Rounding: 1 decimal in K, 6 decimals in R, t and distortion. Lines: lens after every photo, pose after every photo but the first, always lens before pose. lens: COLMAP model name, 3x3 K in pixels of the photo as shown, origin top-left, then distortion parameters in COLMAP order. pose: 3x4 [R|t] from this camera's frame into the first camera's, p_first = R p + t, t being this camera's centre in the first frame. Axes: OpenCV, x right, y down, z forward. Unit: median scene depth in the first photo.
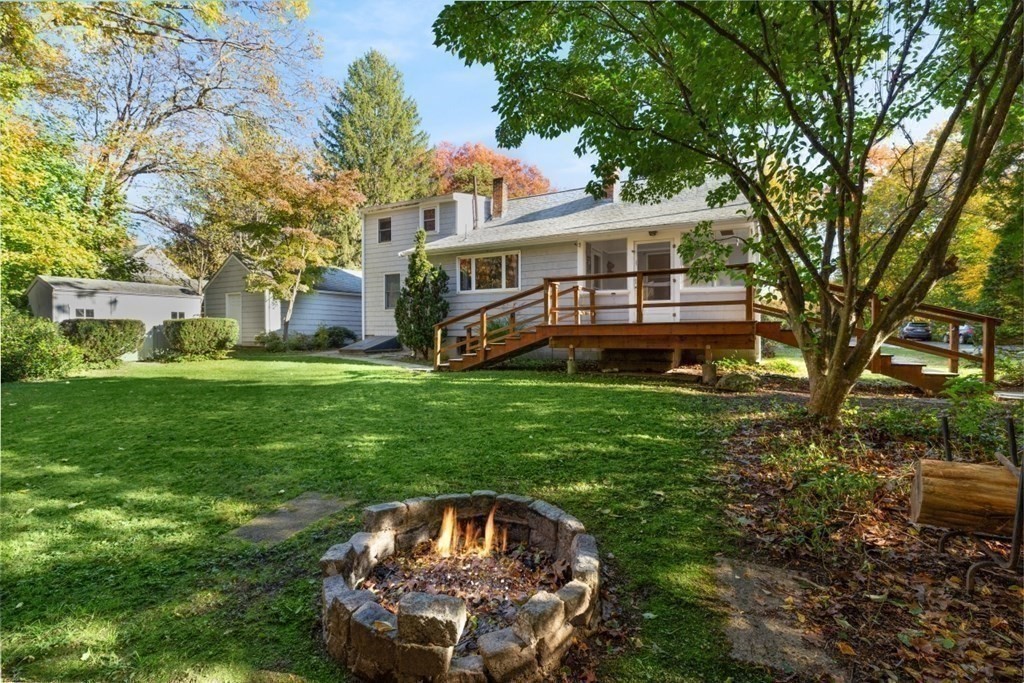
lens RADIAL K [[459.0, 0, 514.5], [0, 459.0, 328.3], [0, 0, 1]] dist [0.004859, 0.000047]
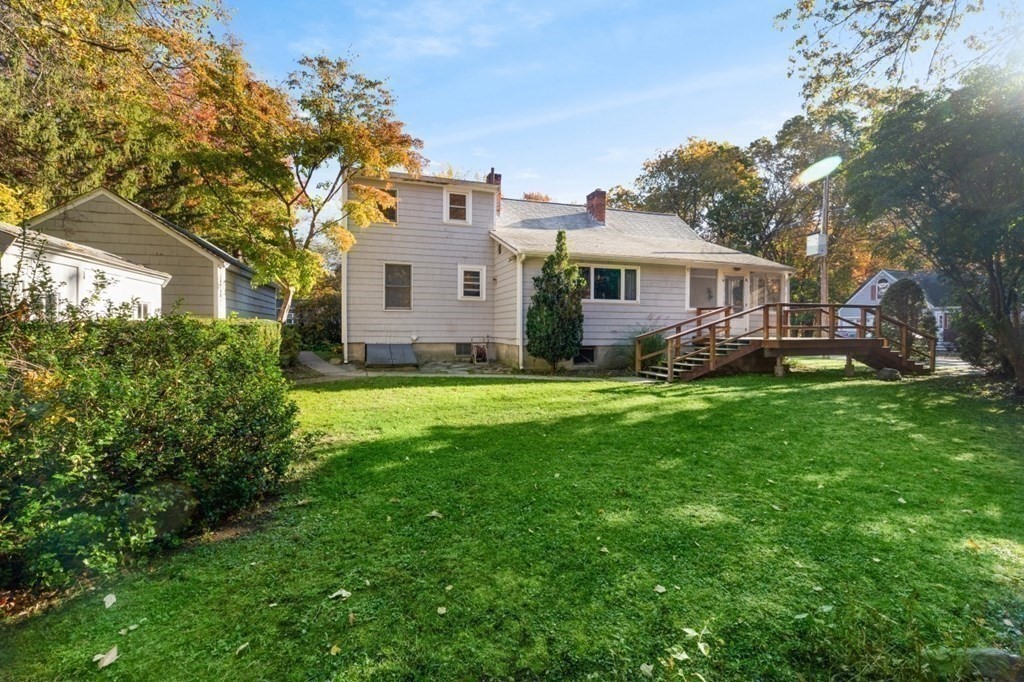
lens RADIAL K [[459.0, 0, 514.5], [0, 459.0, 327.8], [0, 0, 1]] dist [0.004859, 0.000047]
pose [[0.672694, 0.012387, 0.739817, -0.861716], [-0.007957, 0.999923, -0.009507, -0.010431], [-0.739878, 0.000508, 0.672741, 0.425239]]
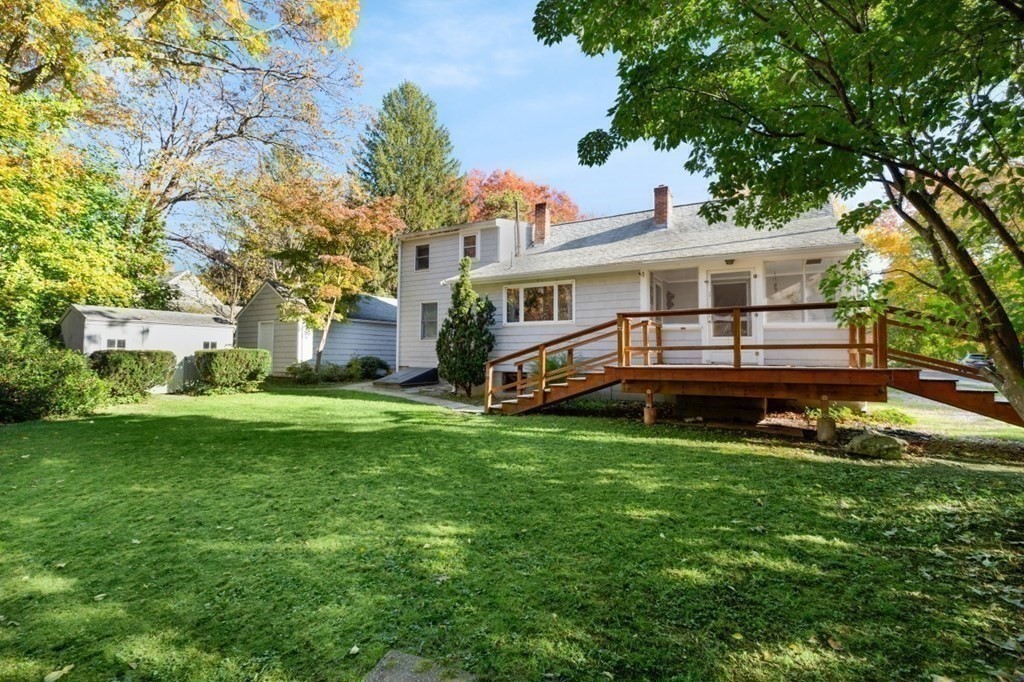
lens RADIAL K [[459.0, 0, 514.5], [0, 459.0, 327.8], [0, 0, 1]] dist [0.004859, 0.000047]
pose [[0.998976, 0.007170, -0.044679, -0.056917], [-0.009635, 0.998429, -0.055198, -0.019048], [0.044213, 0.055572, 0.997475, 0.072412]]
